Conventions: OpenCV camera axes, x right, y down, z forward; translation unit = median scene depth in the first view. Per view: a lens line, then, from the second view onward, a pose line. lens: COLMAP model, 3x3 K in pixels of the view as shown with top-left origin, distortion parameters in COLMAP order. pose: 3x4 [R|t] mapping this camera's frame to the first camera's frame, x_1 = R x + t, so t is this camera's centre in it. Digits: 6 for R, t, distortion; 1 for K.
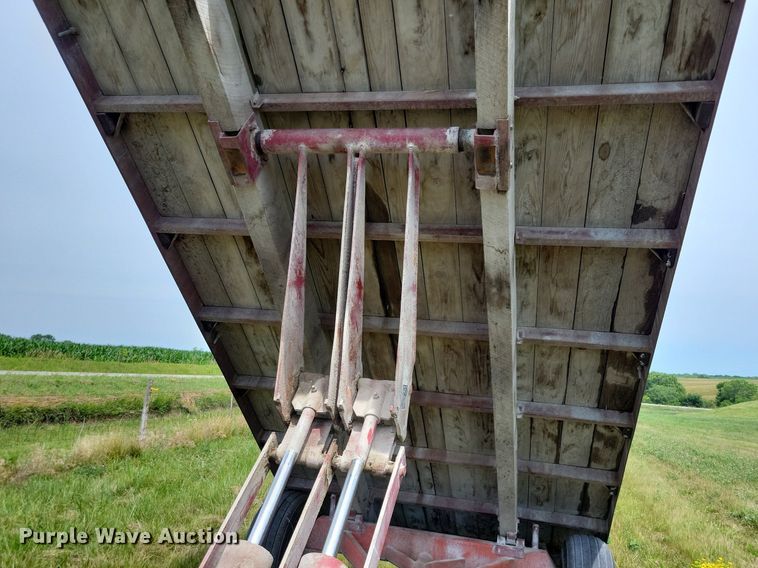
lens RADIAL K [[599.2, 0, 387.4], [0, 599.2, 275.0], [0, 0, 1]] dist [0.060791, -0.042487]
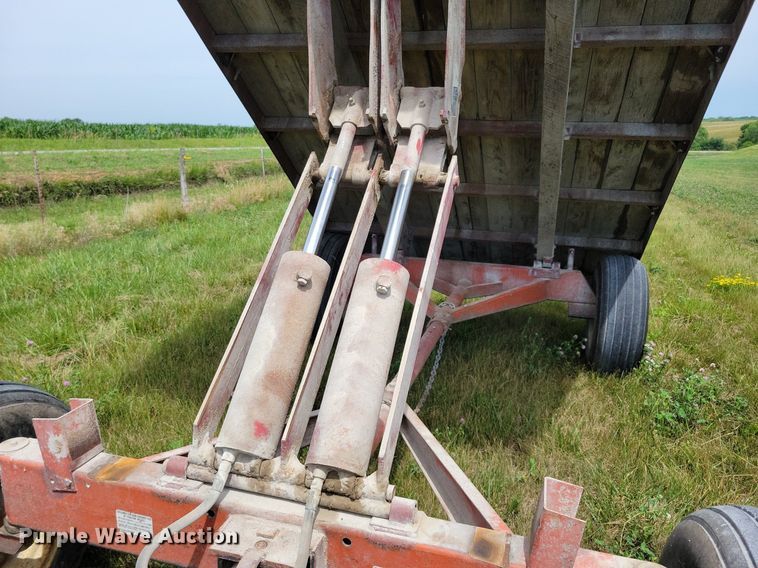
lens RADIAL K [[548.7, 0, 379.0], [0, 548.7, 284.0], [0, 0, 1]] dist [0.057994, -0.035289]
pose [[0.997164, -0.053312, -0.053122, -0.037462], [0.069323, 0.925415, 0.372560, 0.097438], [0.029299, -0.375186, 0.926486, 0.099168]]
